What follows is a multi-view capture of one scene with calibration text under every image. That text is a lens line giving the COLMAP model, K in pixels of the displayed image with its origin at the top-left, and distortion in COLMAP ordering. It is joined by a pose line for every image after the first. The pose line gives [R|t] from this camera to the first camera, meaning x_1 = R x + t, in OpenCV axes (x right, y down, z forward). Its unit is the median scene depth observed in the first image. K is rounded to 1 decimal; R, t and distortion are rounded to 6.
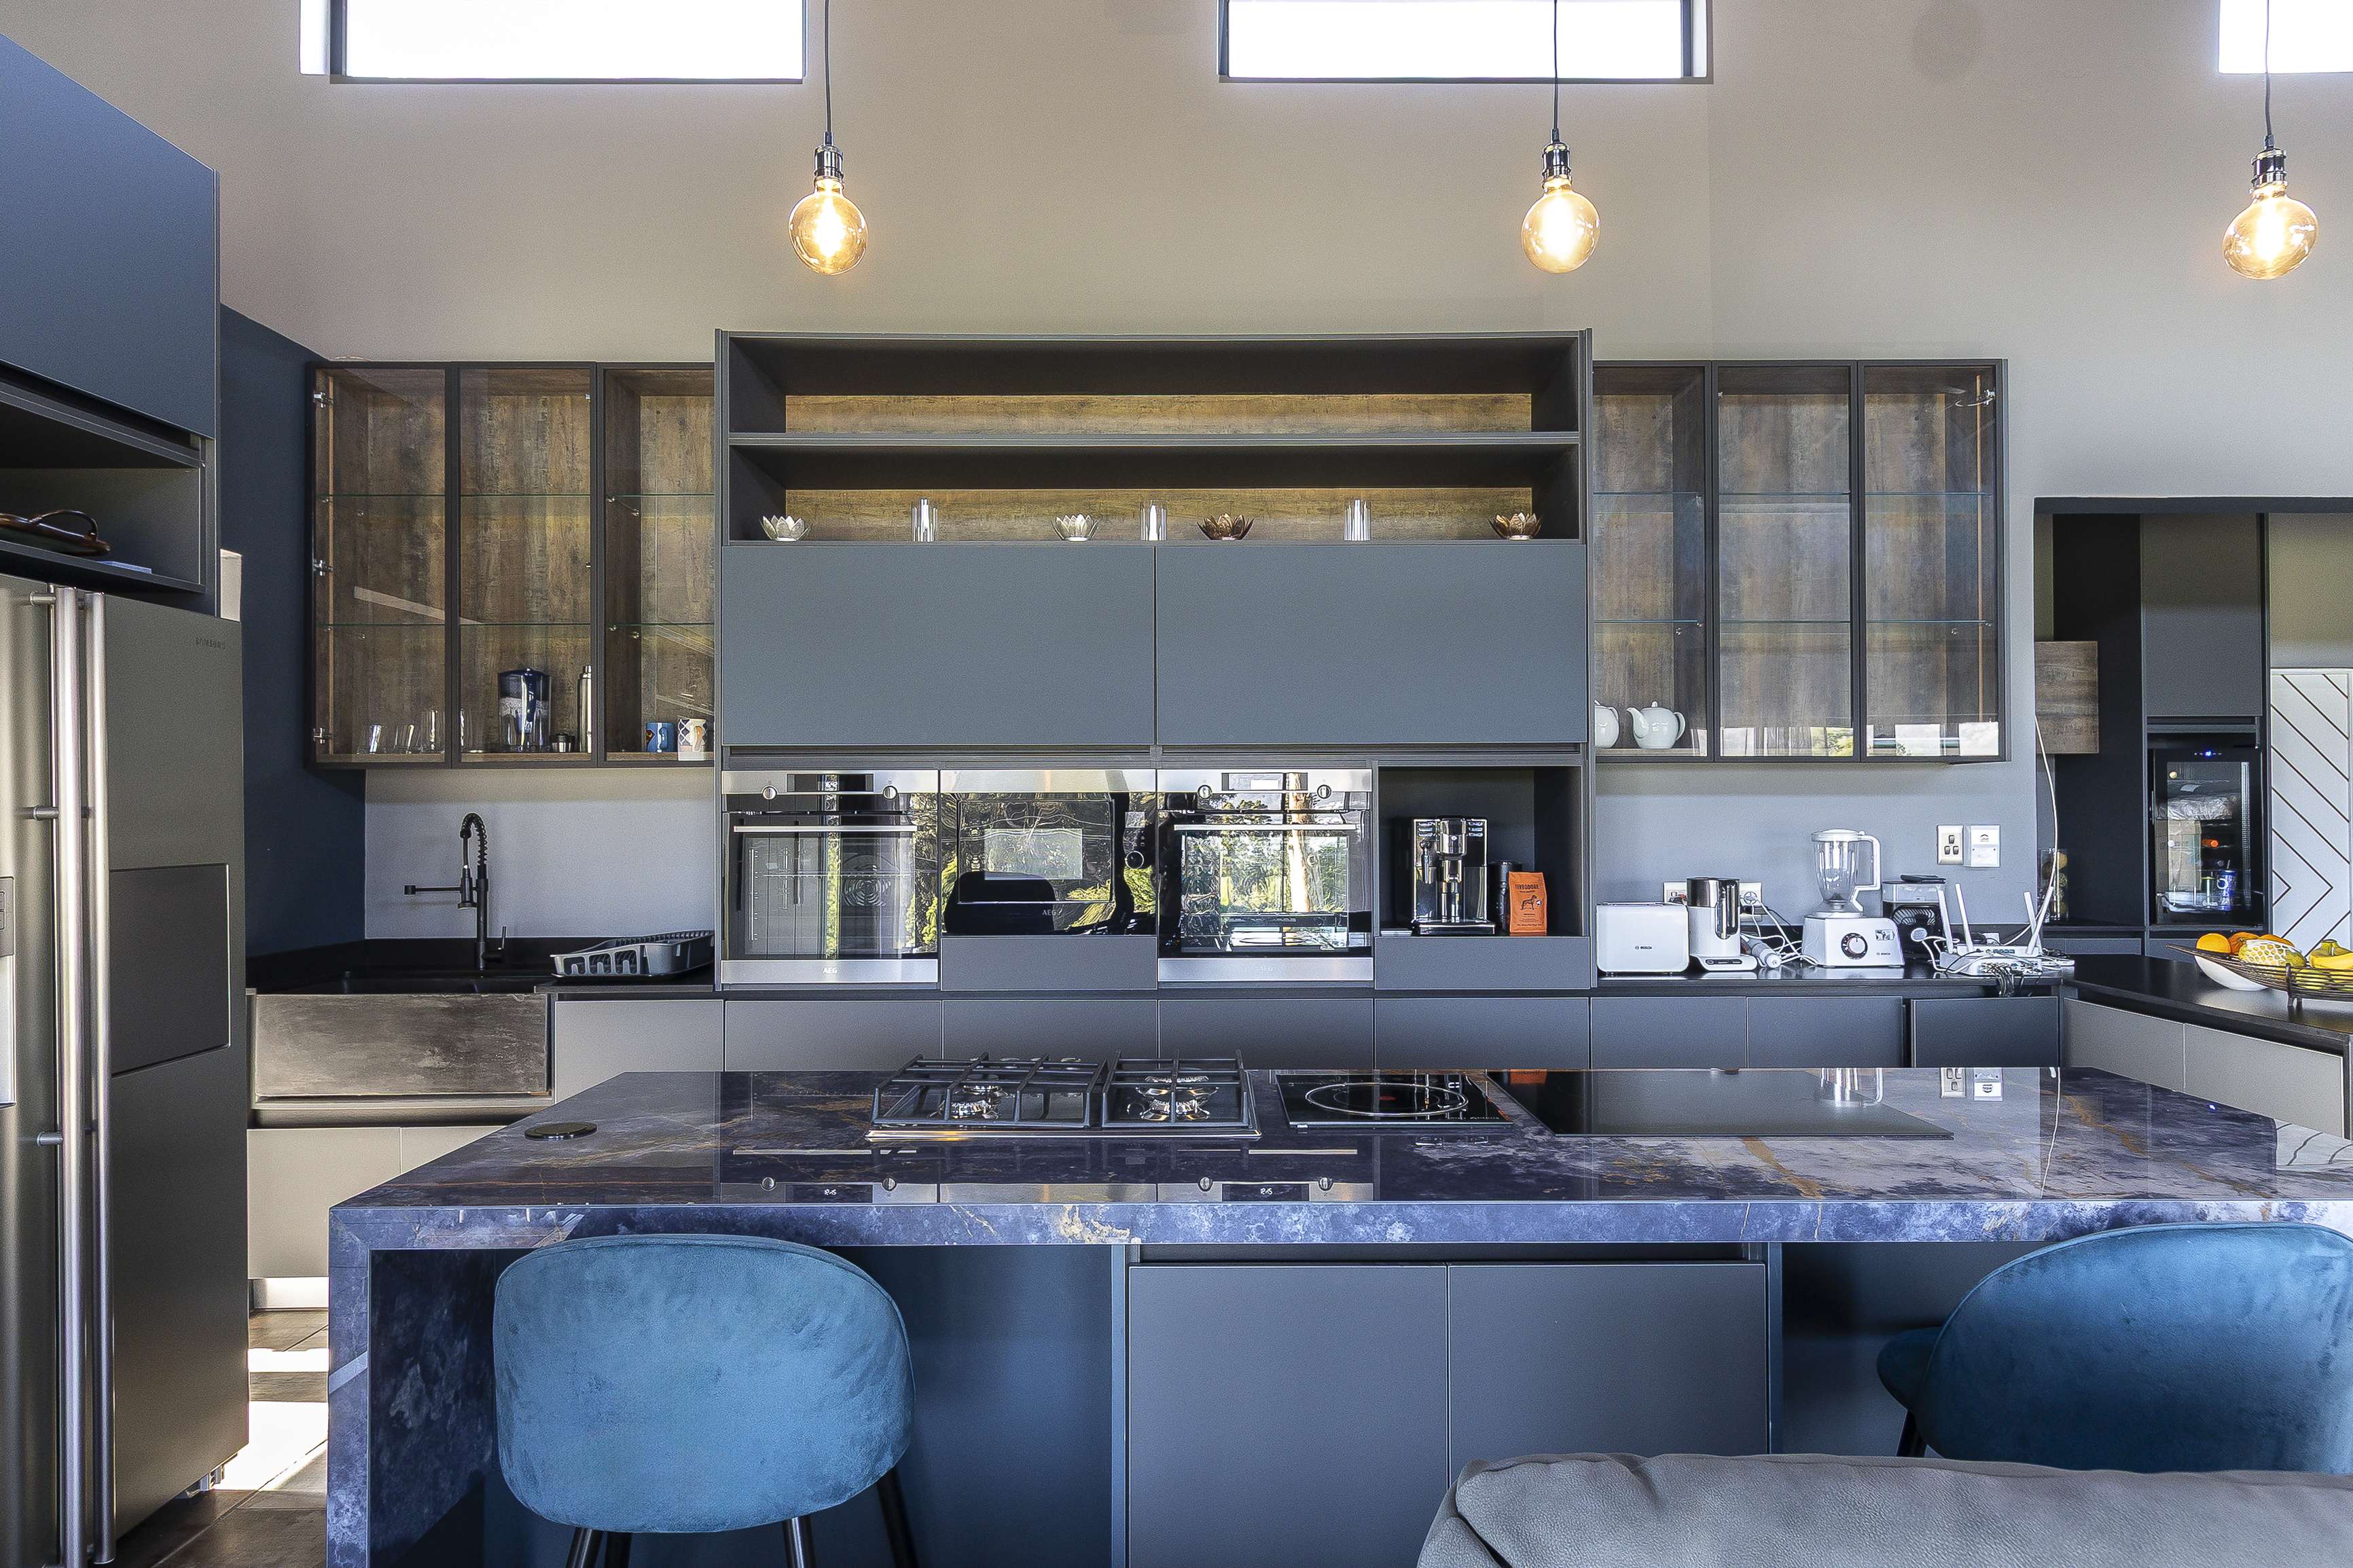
lens RADIAL K [[1427.2, 0, 1176.5], [0, 1427.2, 784.0], [0, 0, 1]] dist [-0.000773, 0.000272]
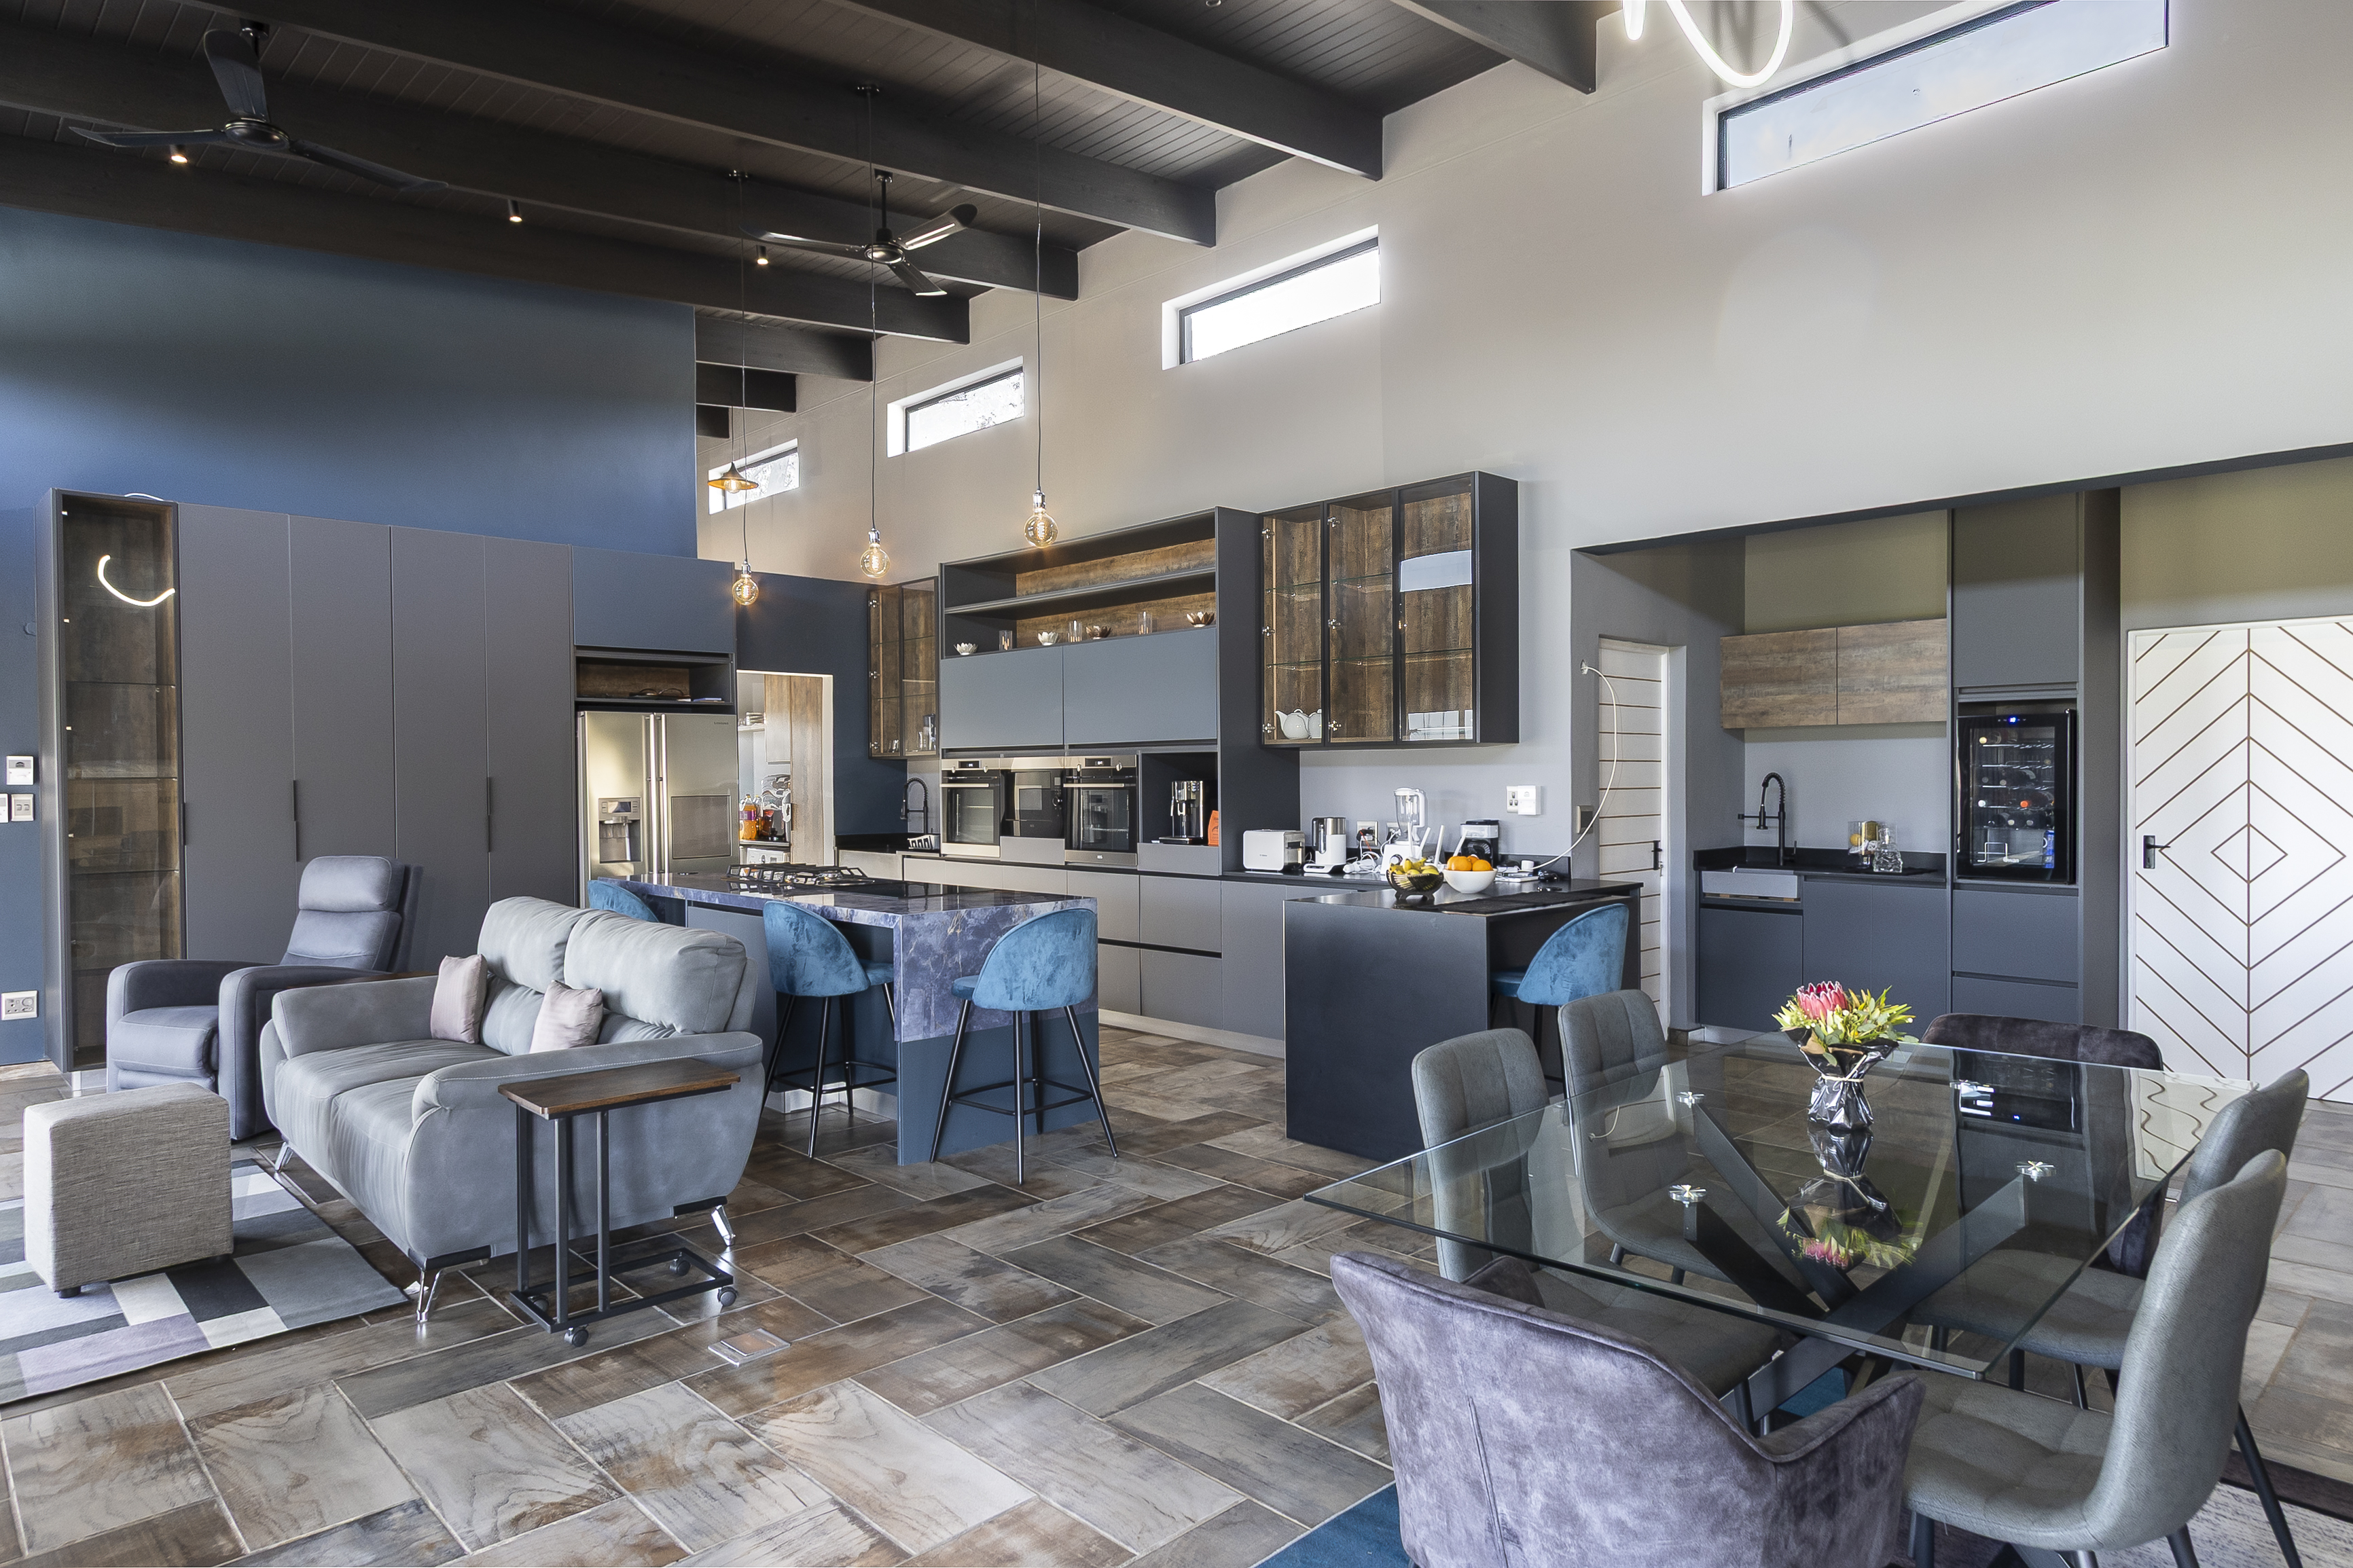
lens RADIAL K [[1346.4, 0, 1213.2], [0, 1346.4, 785.2], [0, 0, 1]] dist [0.015011, 0.000562]
pose [[0.708030, 0.002080, -0.706180, 1.388691], [0.018284, 0.999606, 0.021275, -0.006500], [0.705946, -0.027975, 0.707713, -0.192359]]
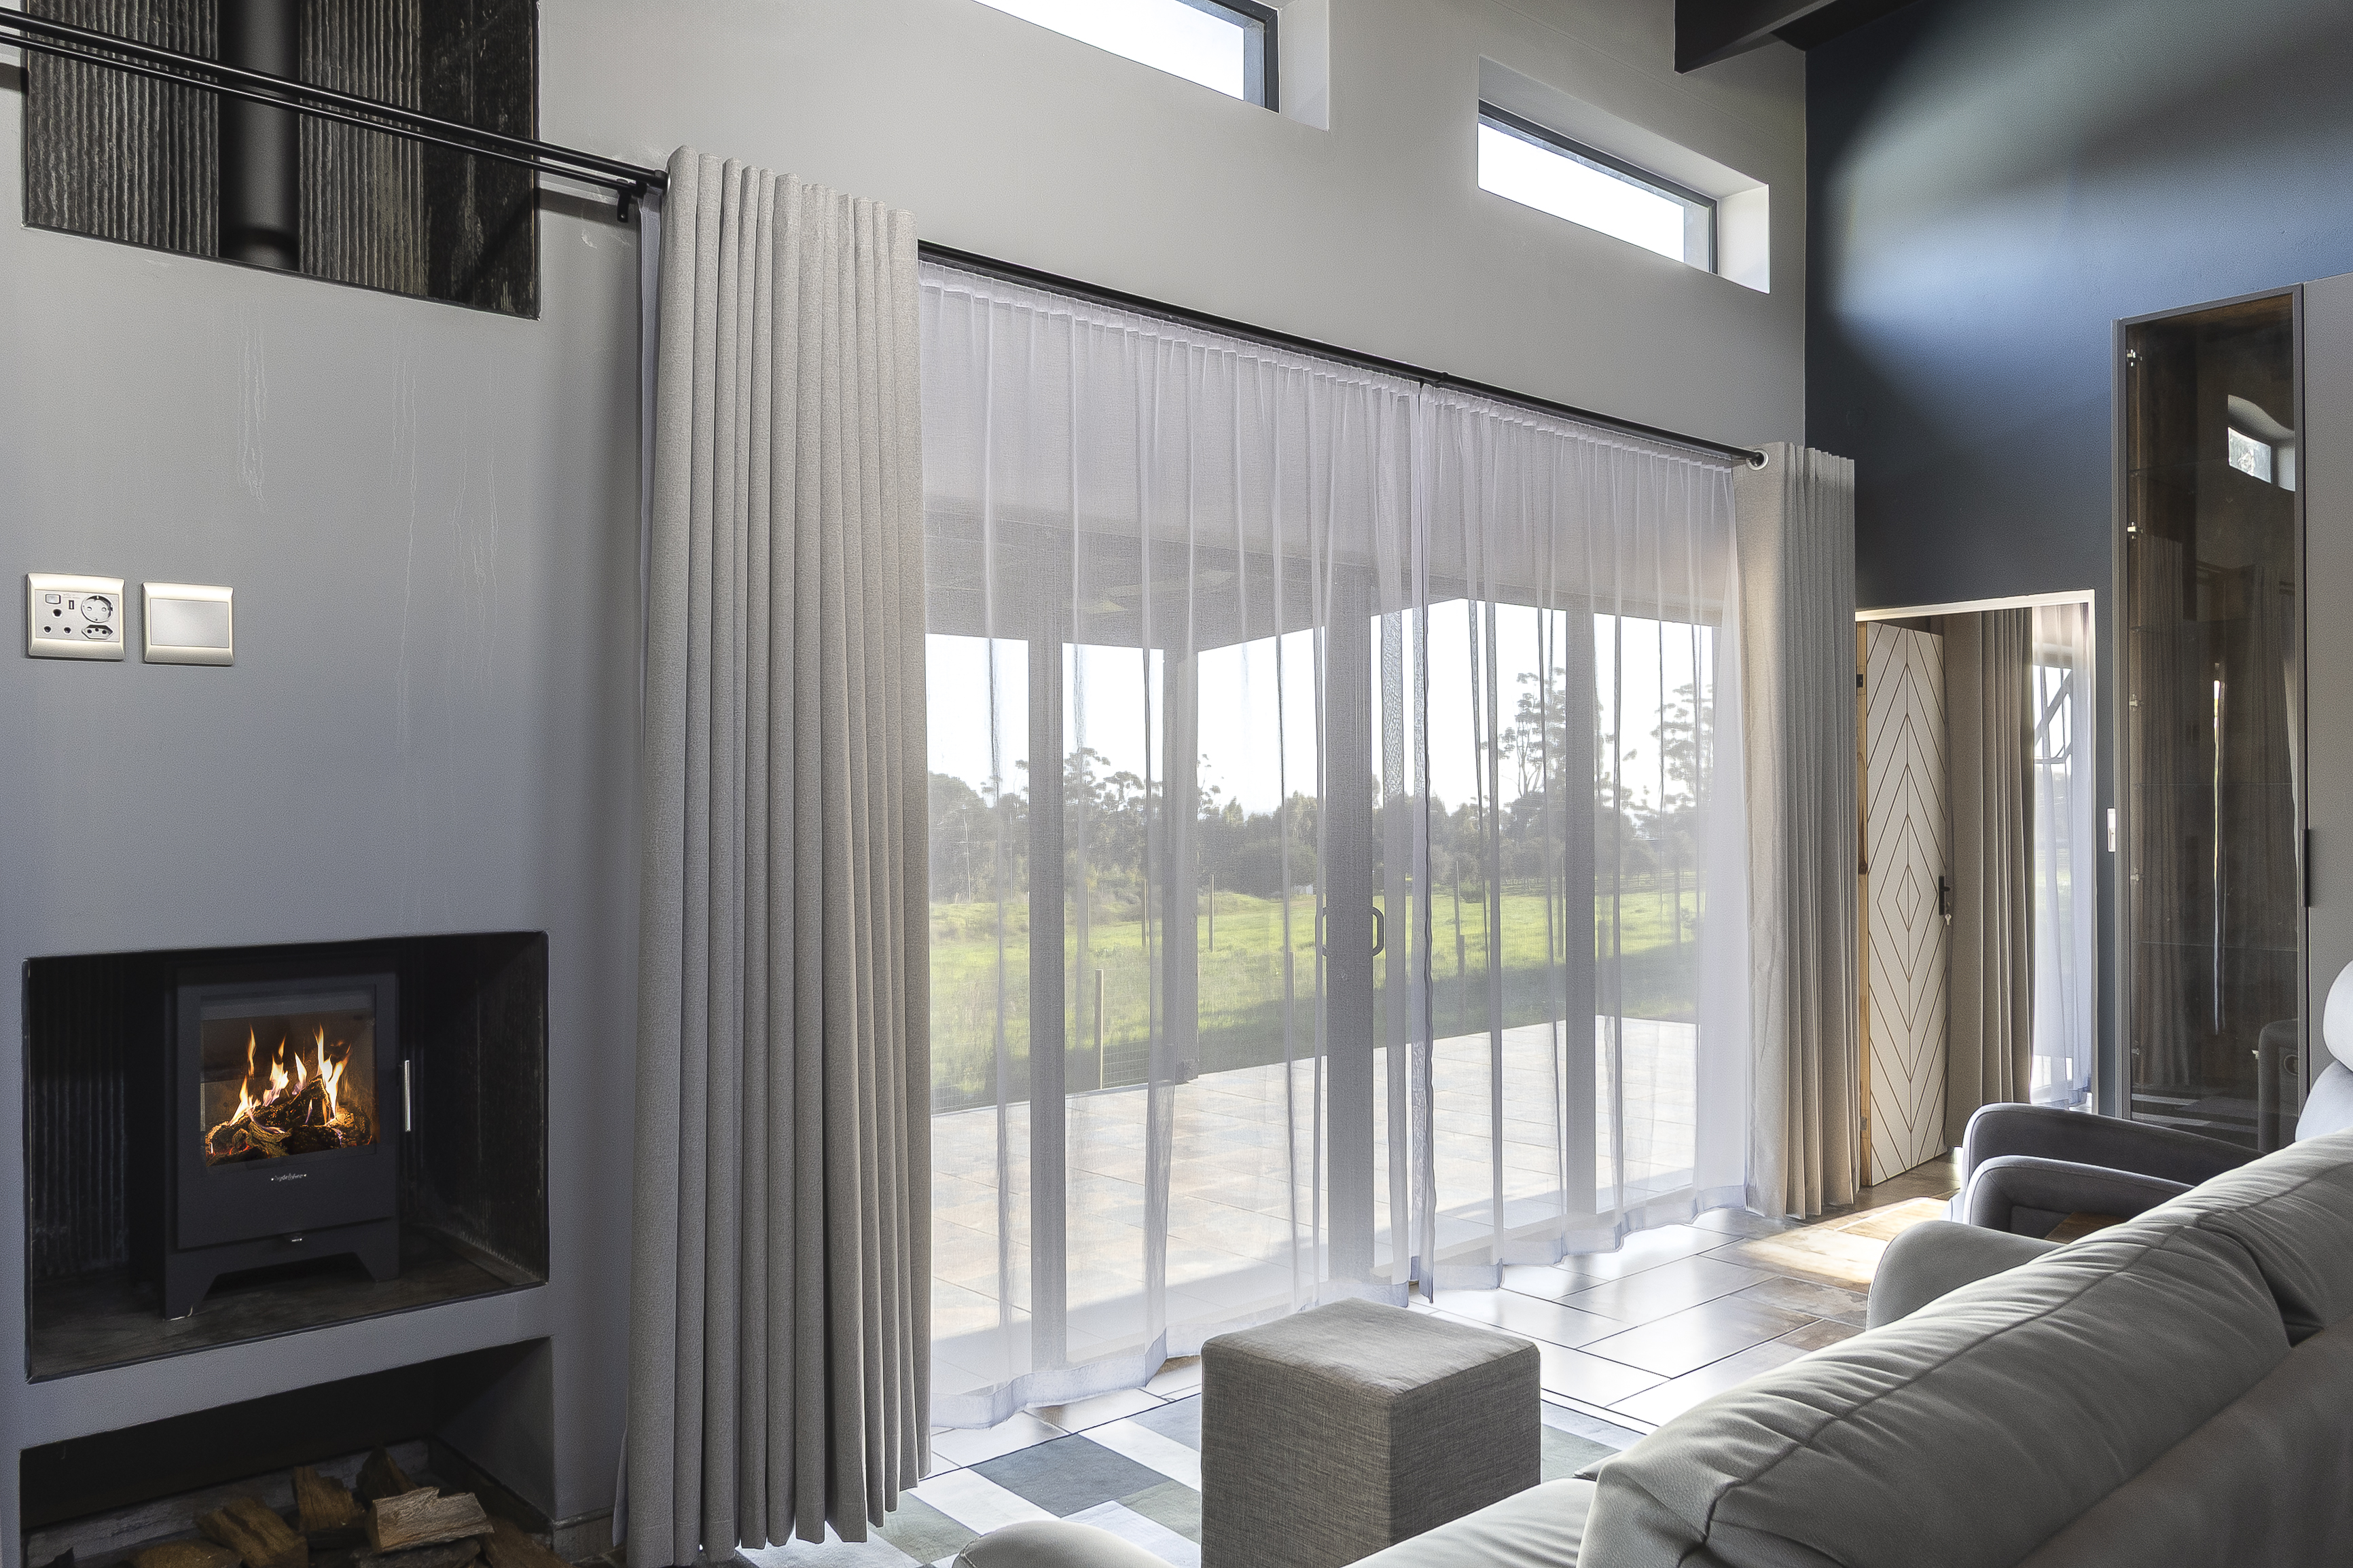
lens RADIAL K [[1688.0, 0, 1186.7], [0, 1688.0, 806.3], [0, 0, 1]] dist [-0.000030, -0.000022]
pose [[-0.751431, 0.007359, -0.659770, 0.734866], [0.016792, 0.999827, -0.007973, 0.008009], [0.659598, -0.017070, -0.751425, 0.369274]]
